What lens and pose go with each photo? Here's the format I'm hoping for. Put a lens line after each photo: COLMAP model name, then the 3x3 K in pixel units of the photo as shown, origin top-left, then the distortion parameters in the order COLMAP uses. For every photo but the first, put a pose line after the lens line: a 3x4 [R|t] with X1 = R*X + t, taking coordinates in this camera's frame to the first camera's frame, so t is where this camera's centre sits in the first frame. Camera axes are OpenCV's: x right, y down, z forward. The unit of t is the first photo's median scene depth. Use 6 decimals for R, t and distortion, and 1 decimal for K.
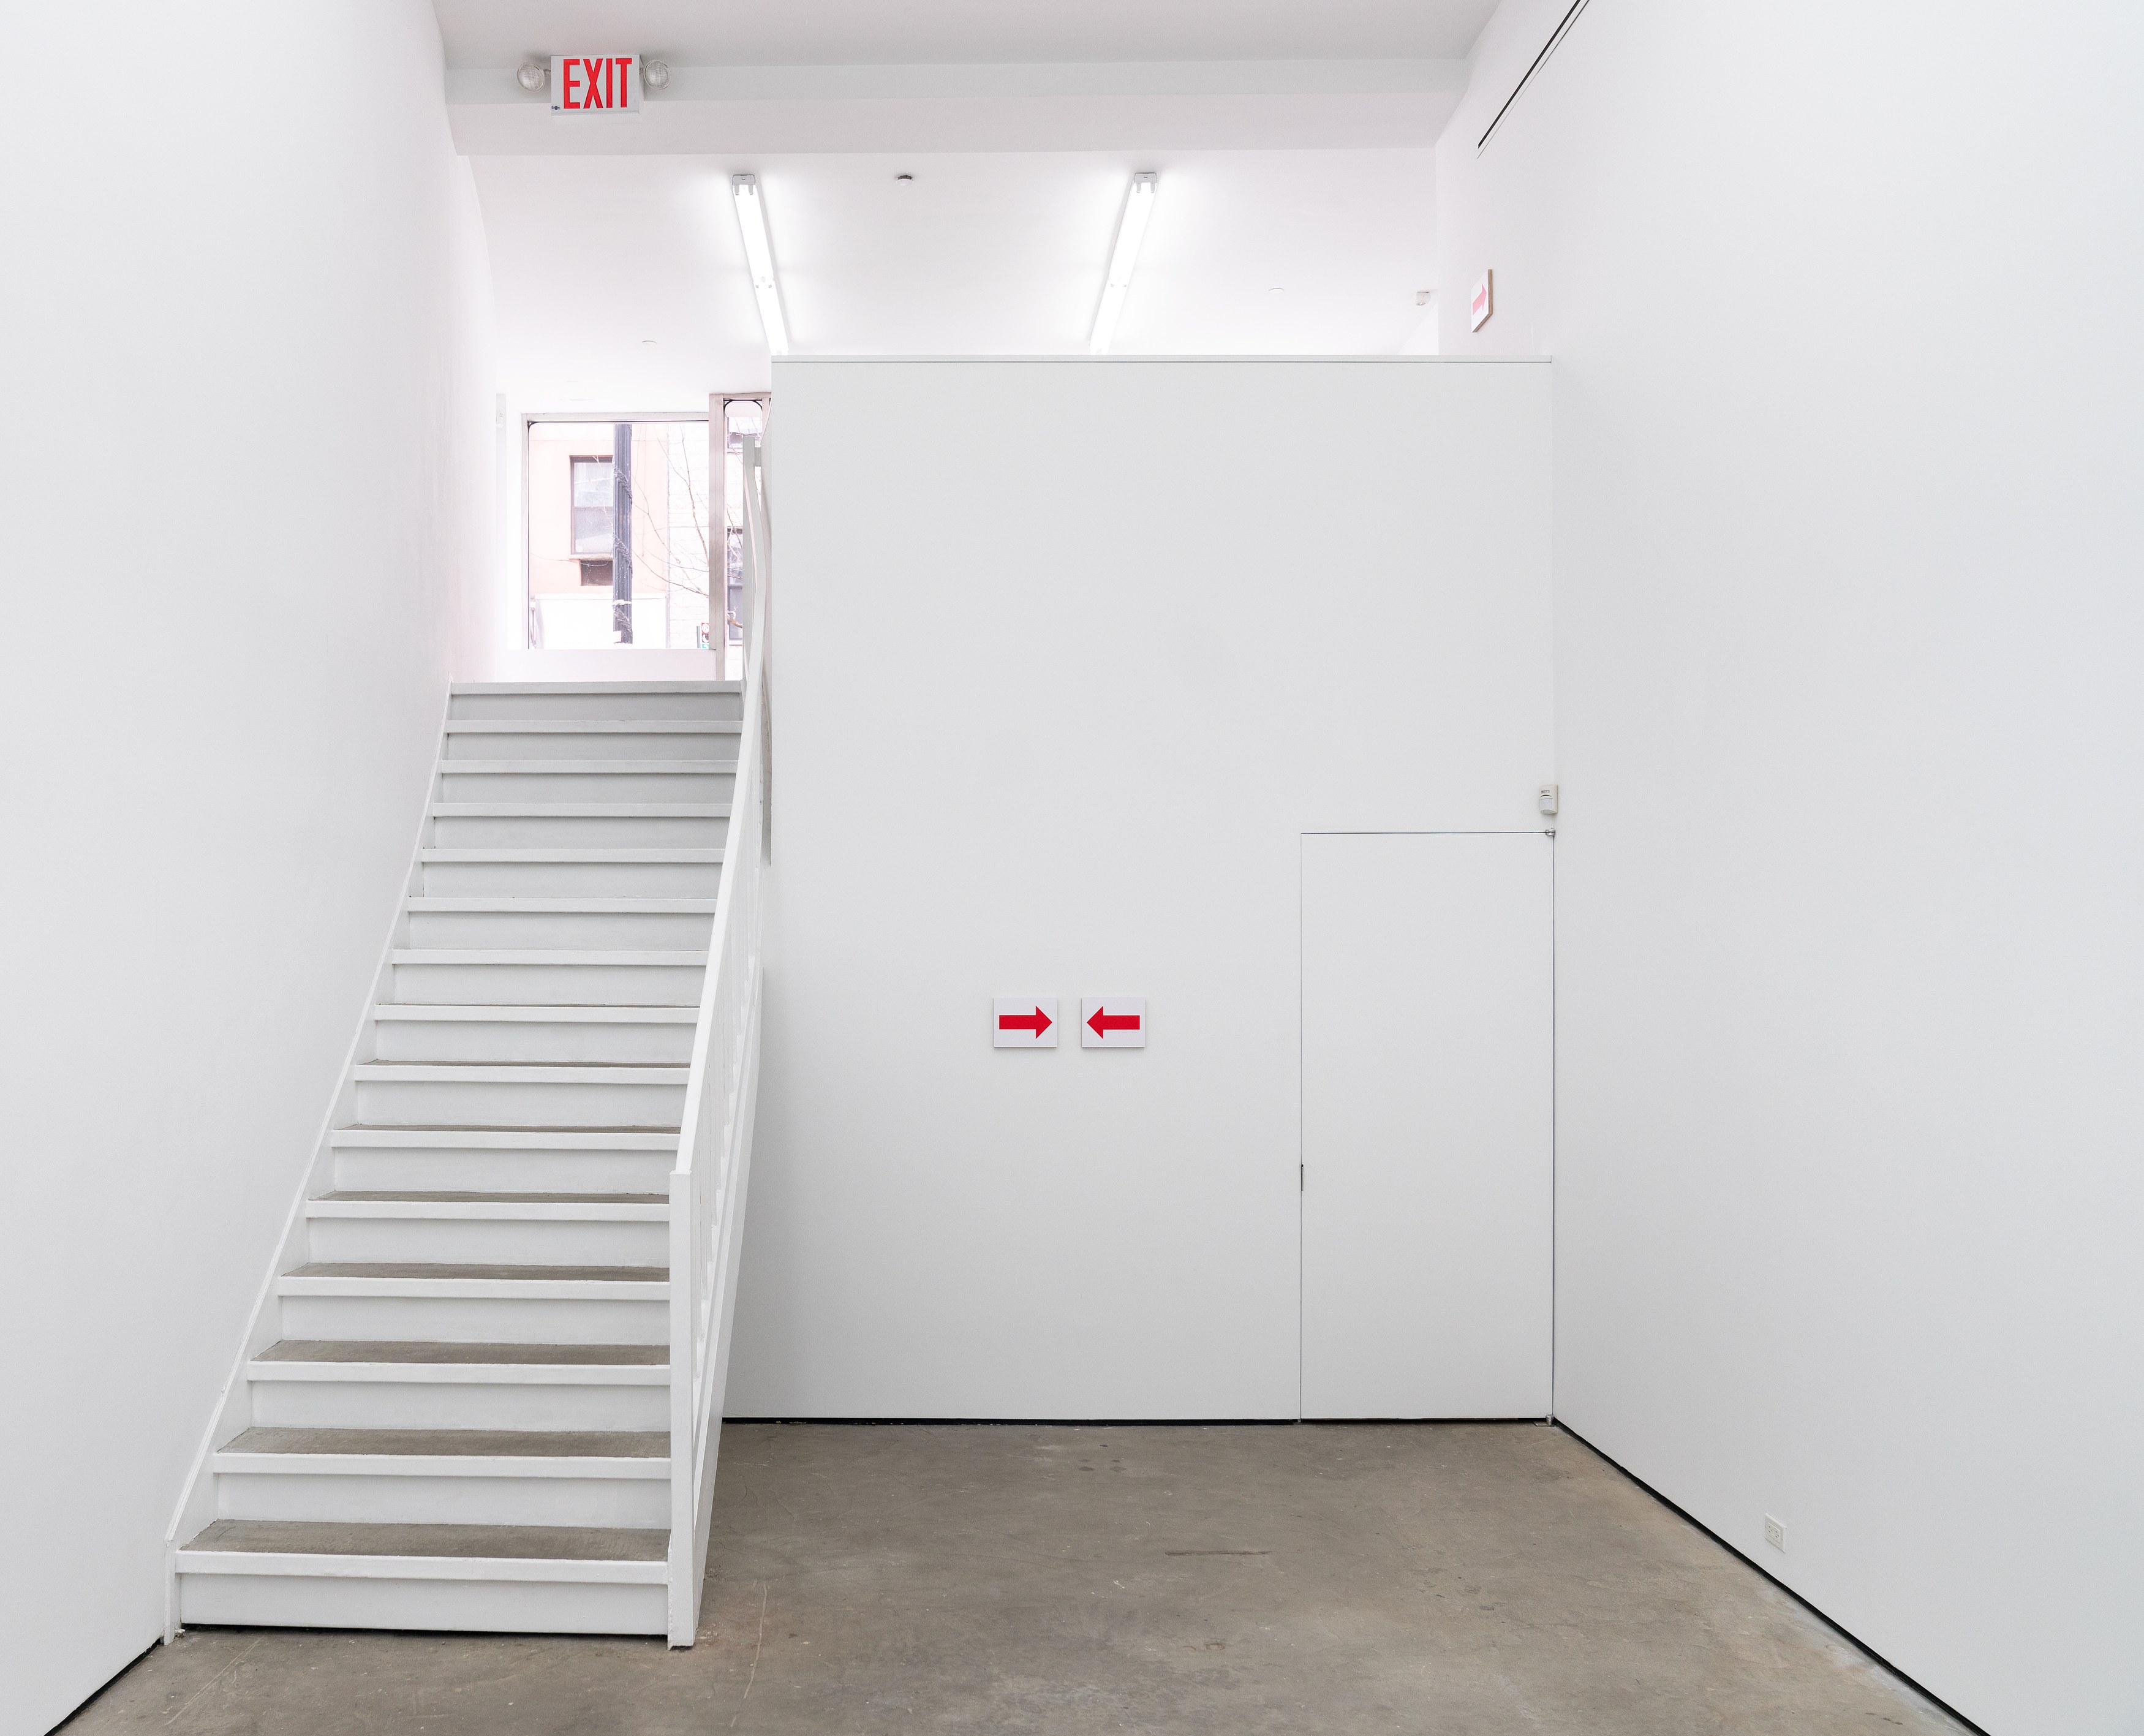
lens RADIAL K [[1607.2, 0, 1063.5], [0, 1607.2, 860.4], [0, 0, 1]] dist [-0.001274, 0.000136]
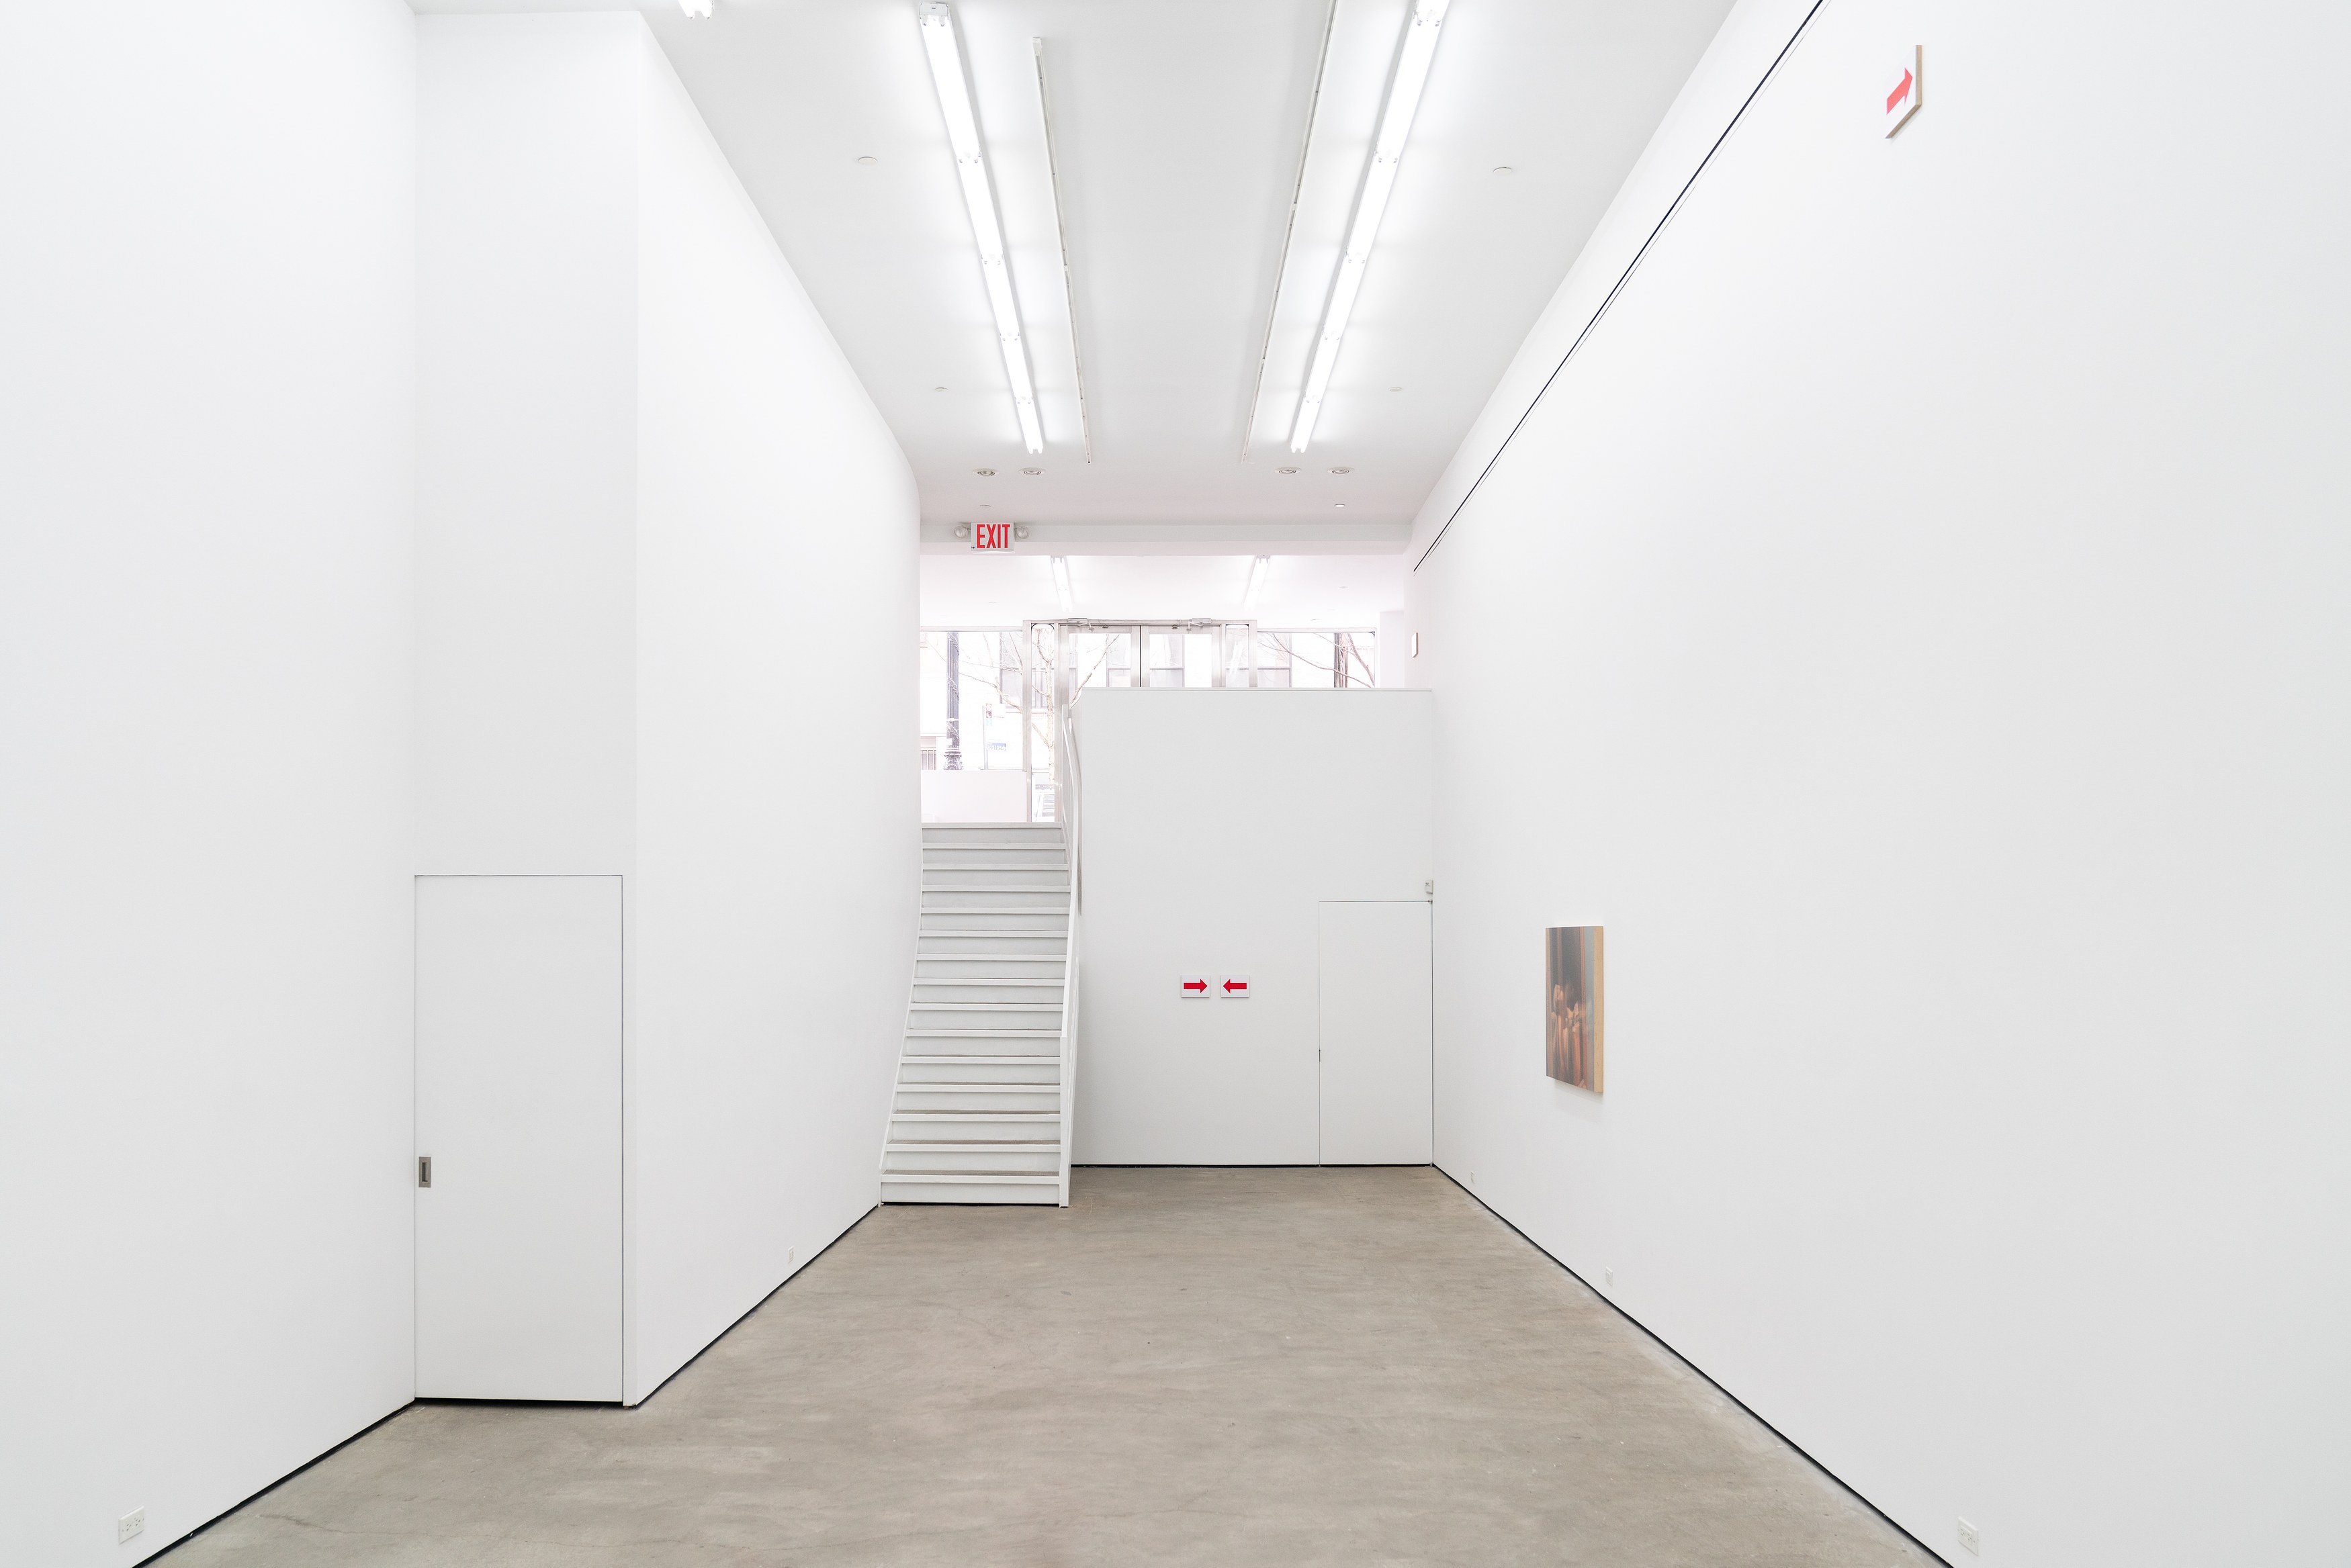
lens RADIAL K [[1922.1, 0, 1182.6], [0, 1922.1, 792.6], [0, 0, 1]] dist [0.089816, 0.002122]
pose [[0.997138, -0.006732, -0.075305, 0.139750], [0.004870, 0.999679, -0.024876, -0.089122], [0.075449, 0.024438, 0.996850, -1.463219]]
